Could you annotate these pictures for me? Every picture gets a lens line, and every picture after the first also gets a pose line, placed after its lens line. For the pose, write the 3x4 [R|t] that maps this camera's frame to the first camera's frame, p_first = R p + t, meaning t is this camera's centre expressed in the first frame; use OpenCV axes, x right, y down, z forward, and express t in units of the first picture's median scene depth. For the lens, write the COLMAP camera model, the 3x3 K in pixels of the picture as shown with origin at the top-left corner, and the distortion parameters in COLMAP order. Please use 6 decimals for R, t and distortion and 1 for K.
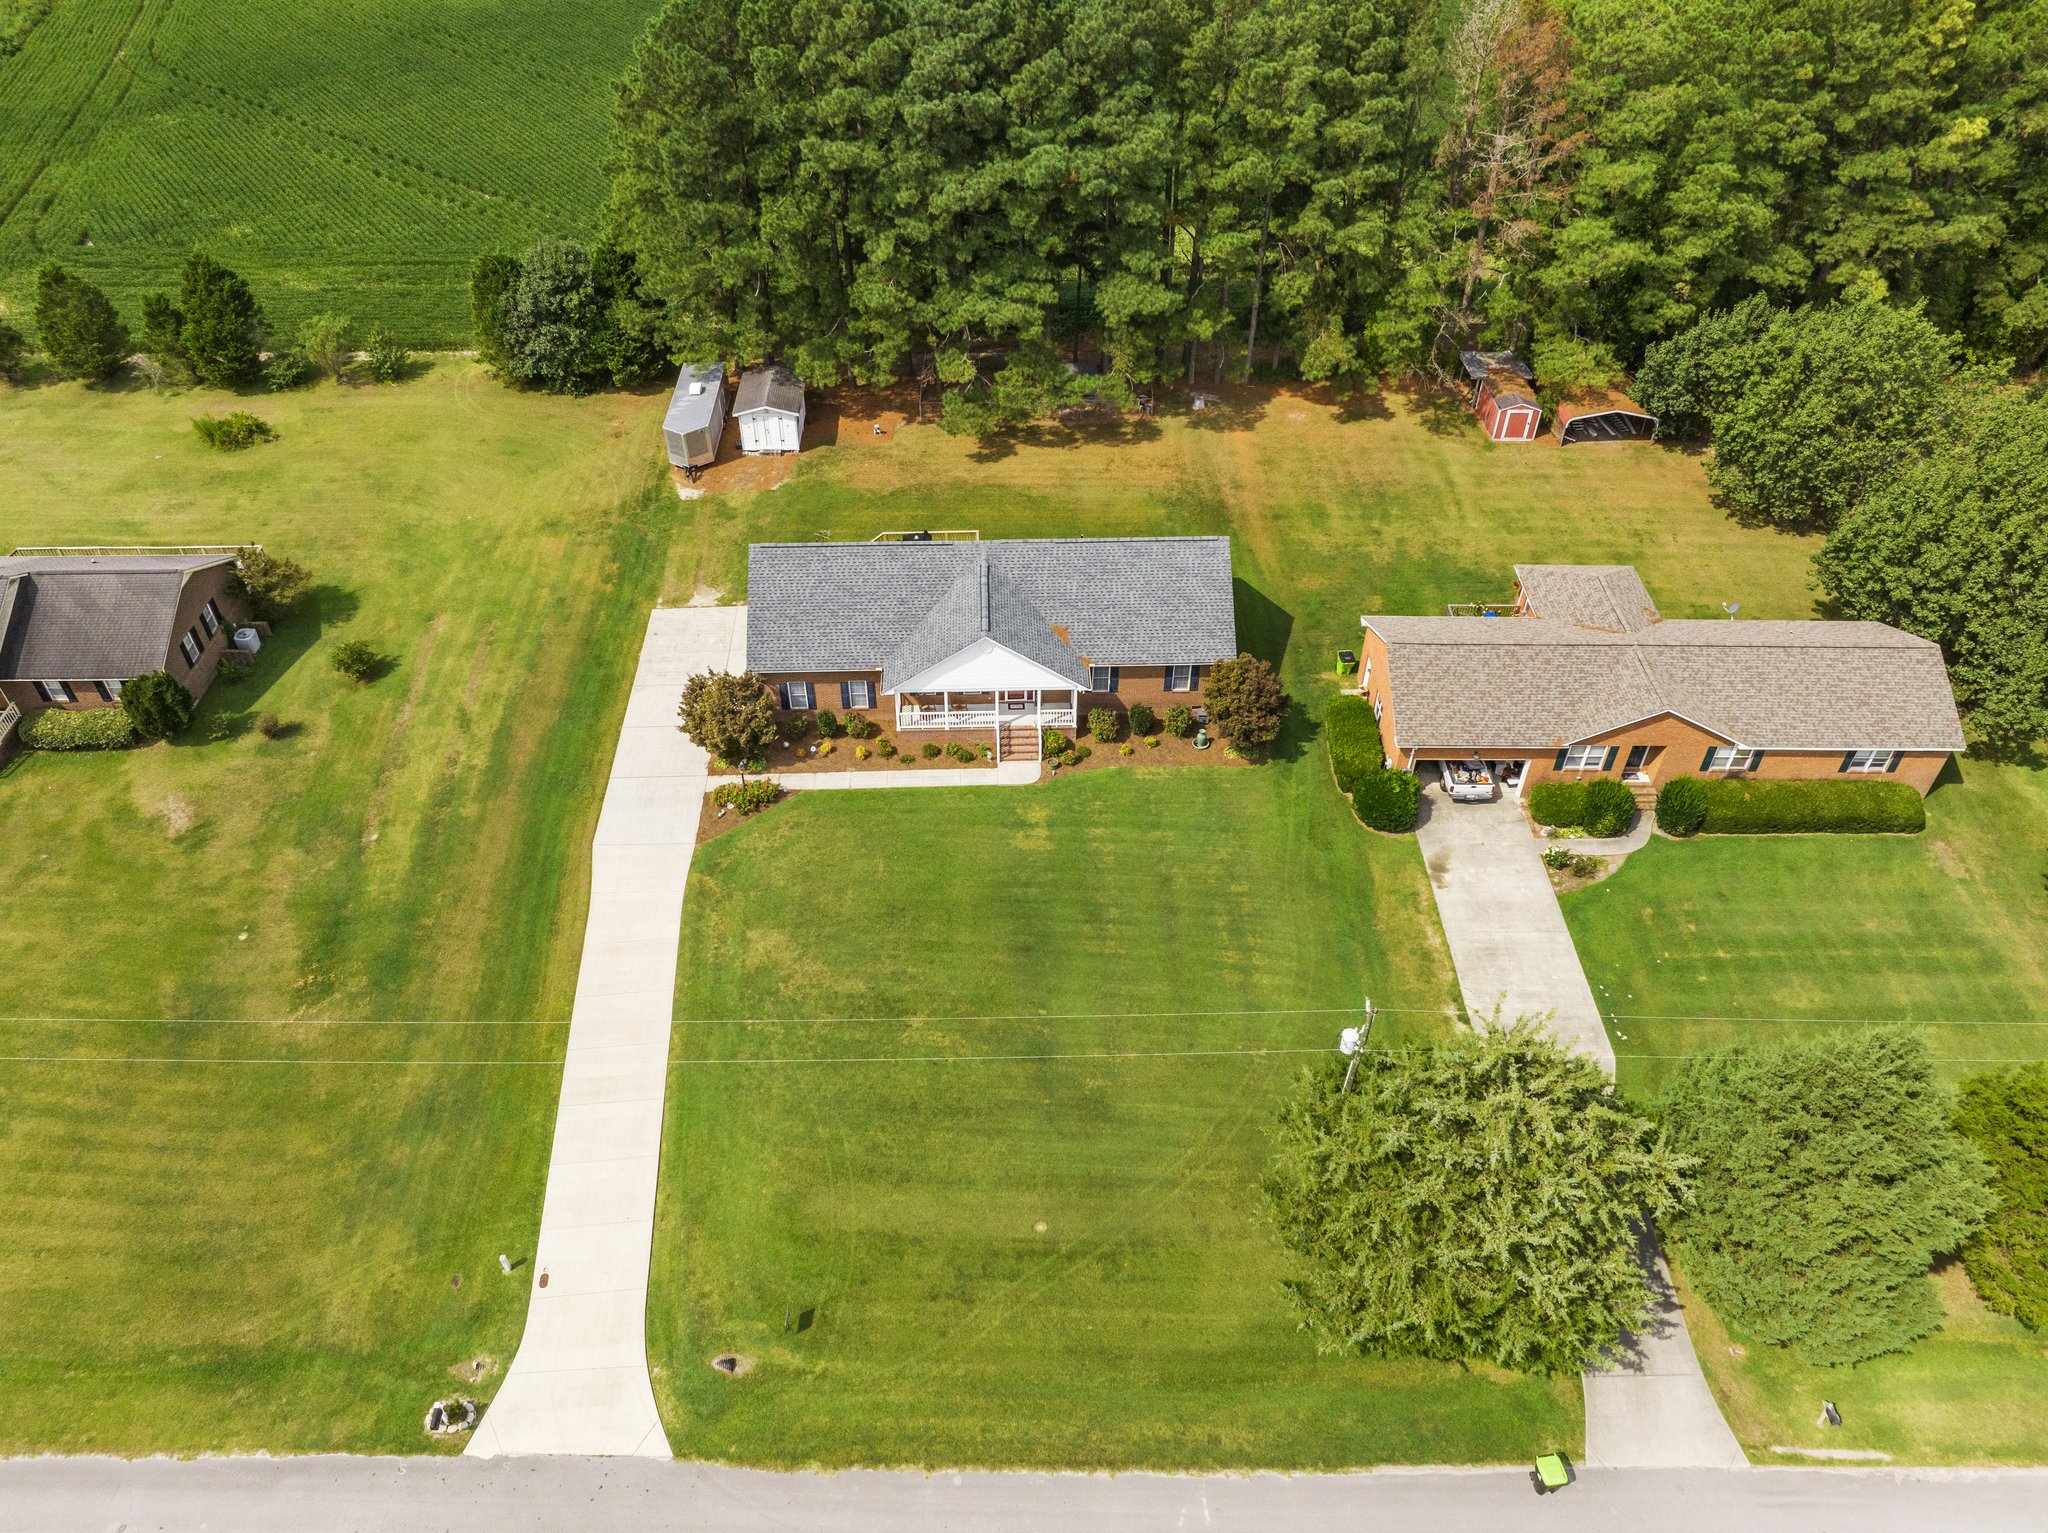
lens RADIAL K [[1447.4, 0, 1024.0], [0, 1447.4, 766.5], [0, 0, 1]] dist [-0.042987, 0.002744]
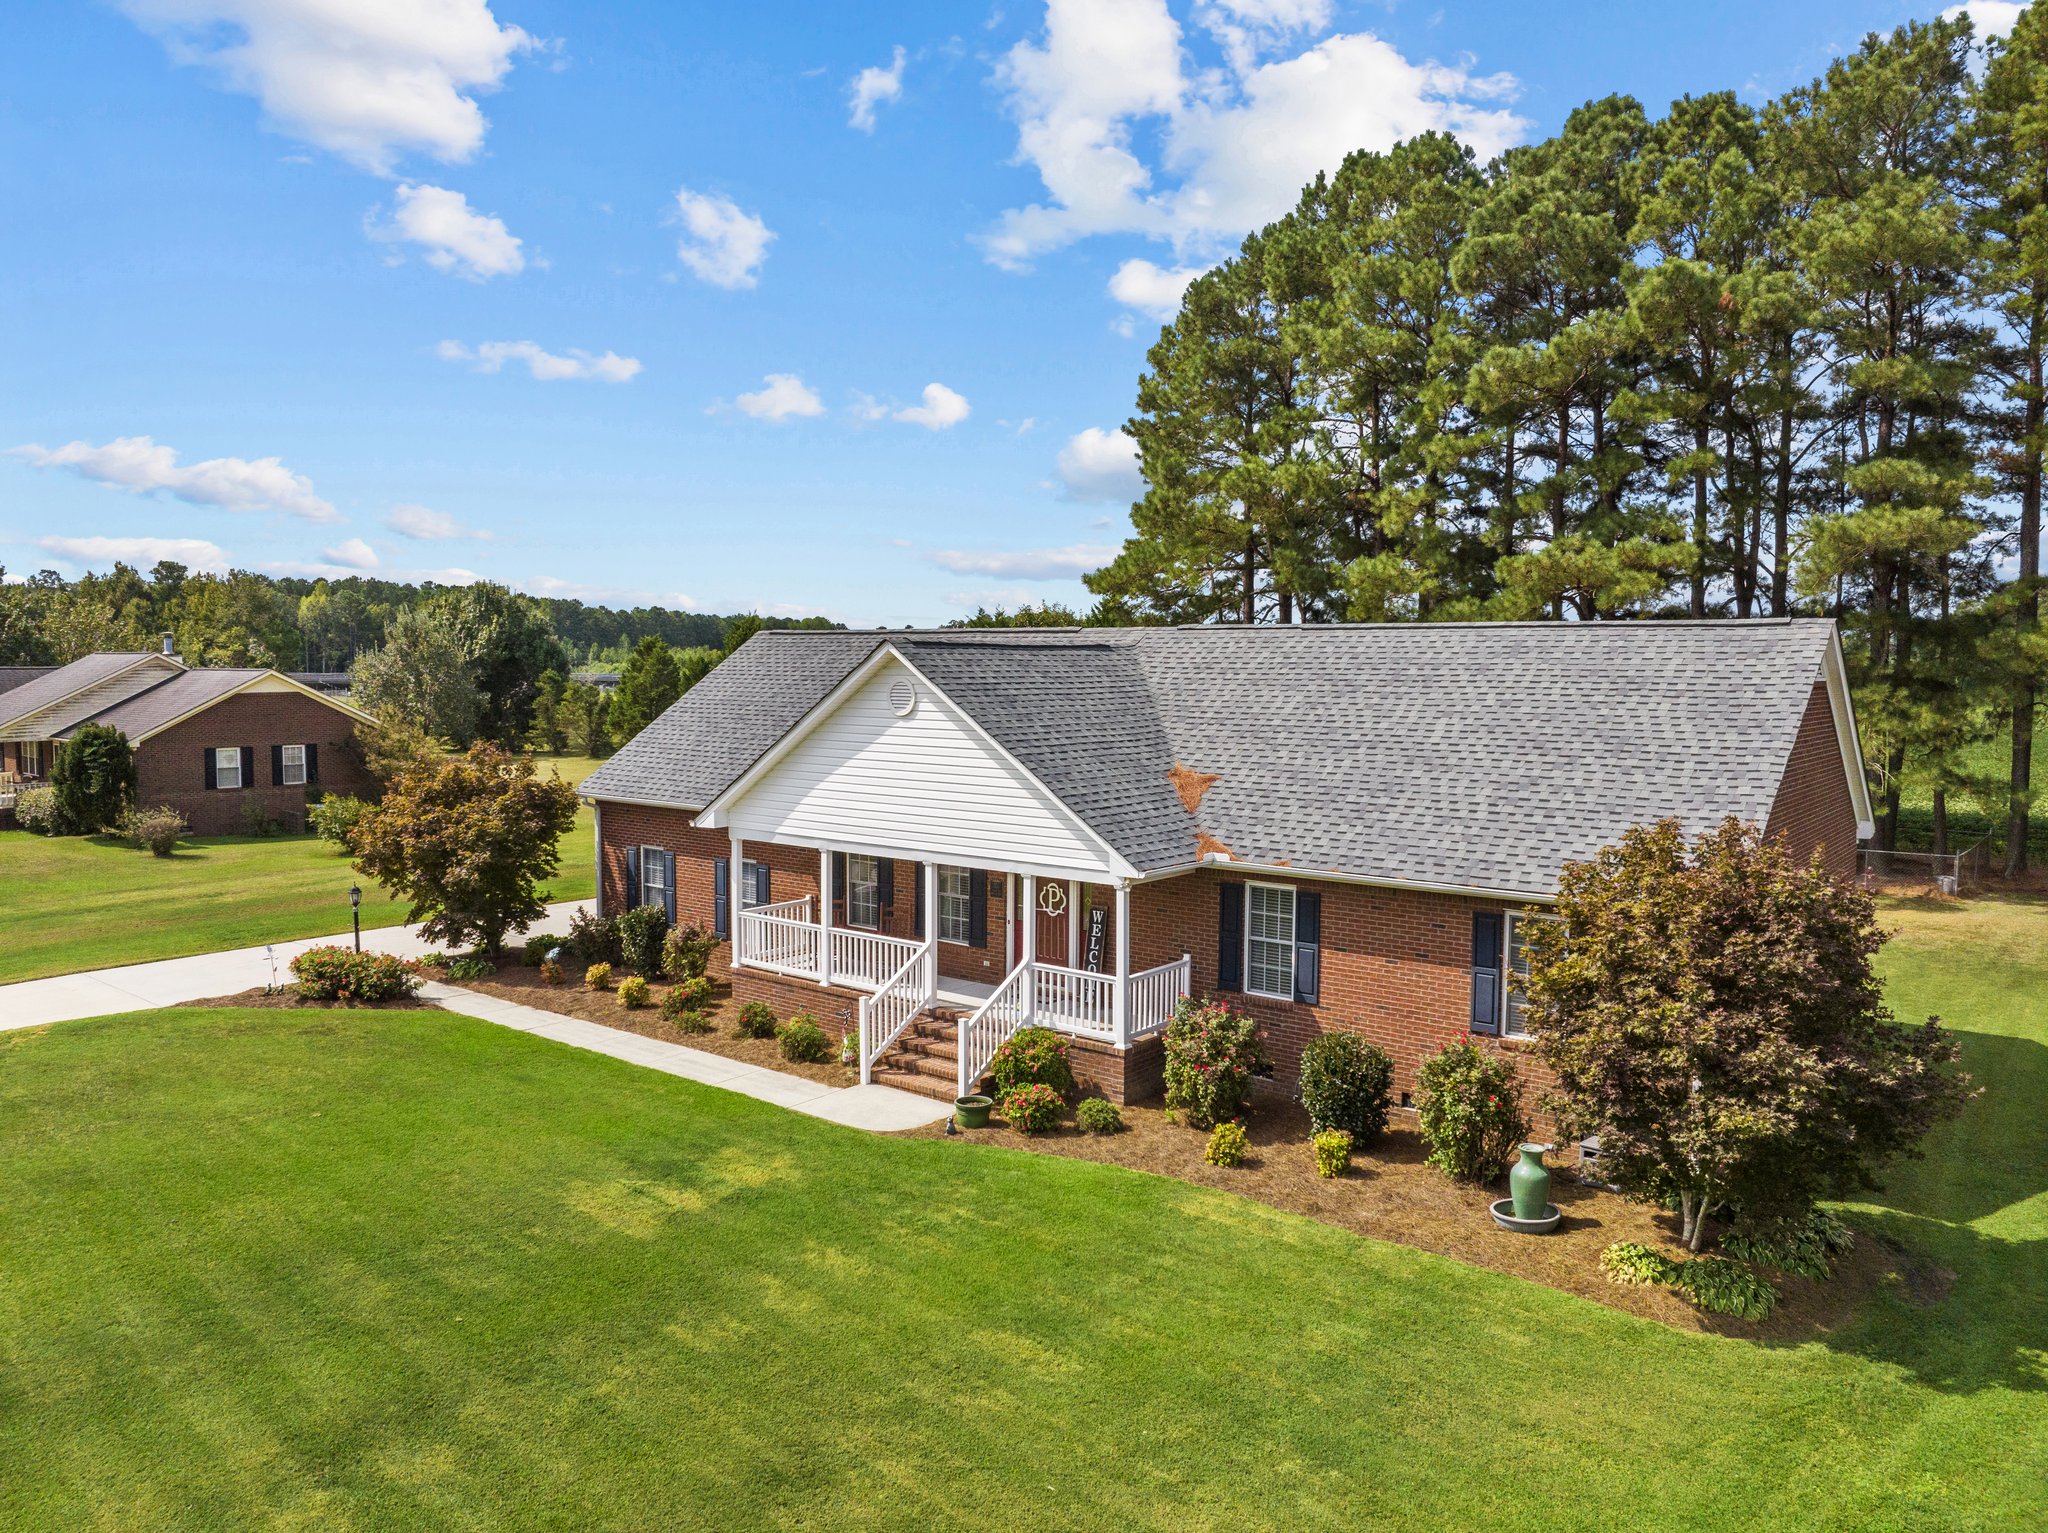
lens RADIAL K [[1447.4, 0, 1024.0], [0, 1447.4, 766.5], [0, 0, 1]] dist [-0.042987, 0.002744]
pose [[0.756201, 0.047472, -0.652615, 0.215385], [-0.439597, 0.775622, -0.452952, 0.072290], [0.484679, 0.629411, 0.607395, 0.785322]]
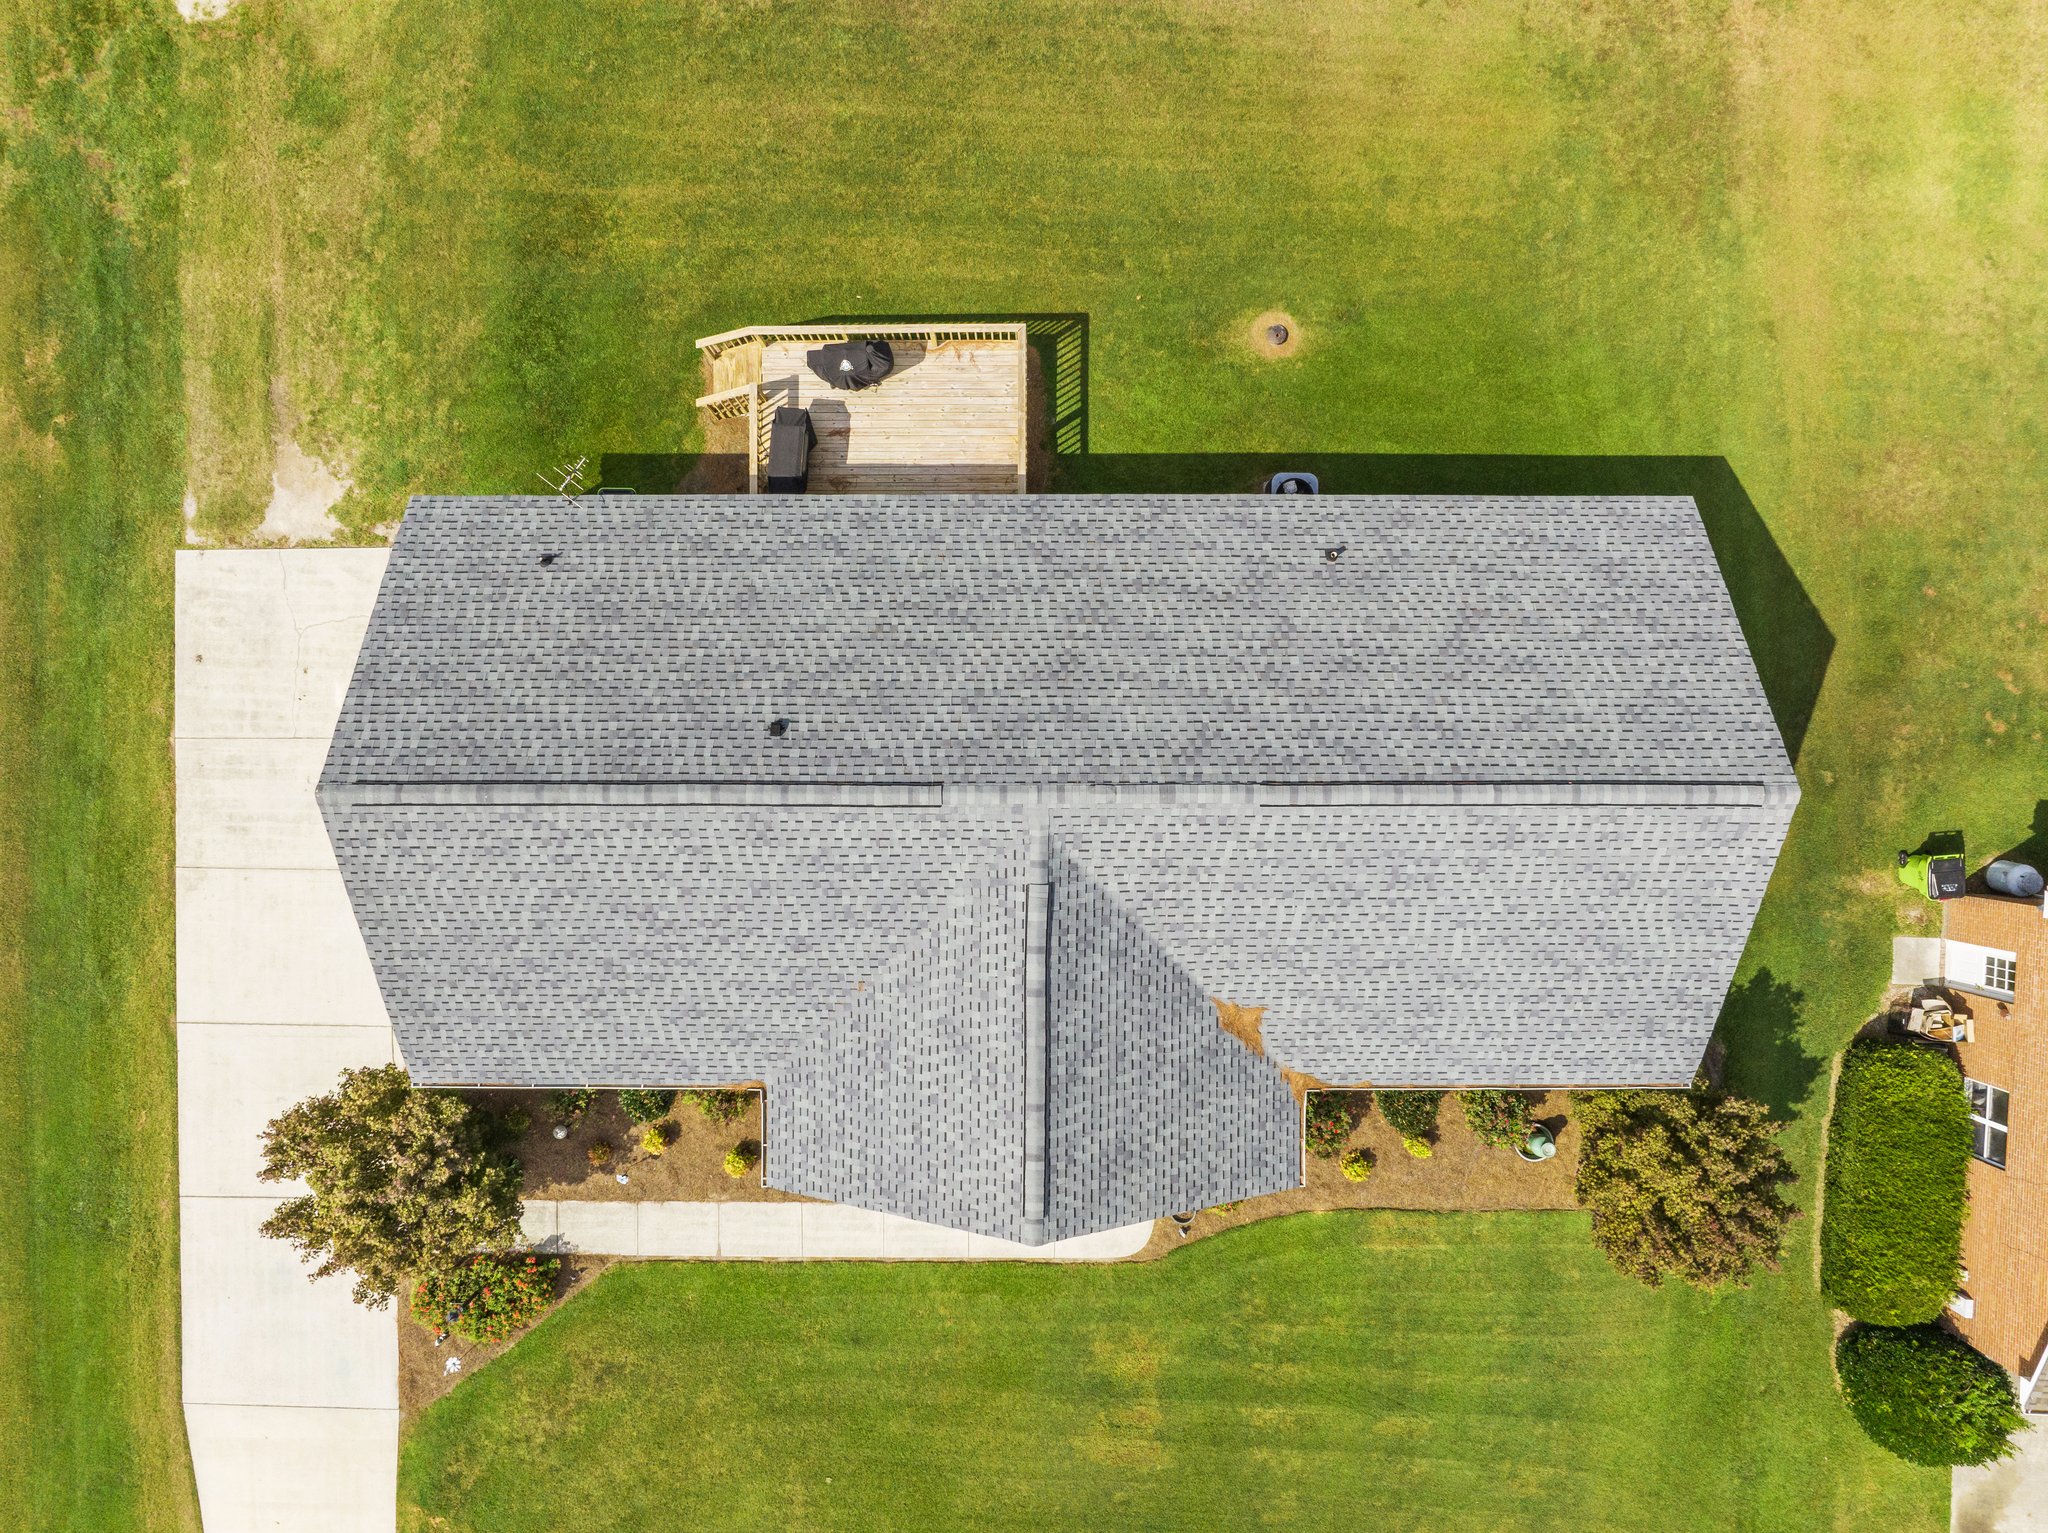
lens RADIAL K [[1447.4, 0, 1024.0], [0, 1447.4, 766.5], [0, 0, 1]] dist [-0.042987, 0.002744]
pose [[0.999160, 0.040384, -0.006987, -0.029777], [-0.021643, 0.664683, 0.746812, -0.410178], [0.034804, -0.746033, 0.664999, 0.811898]]
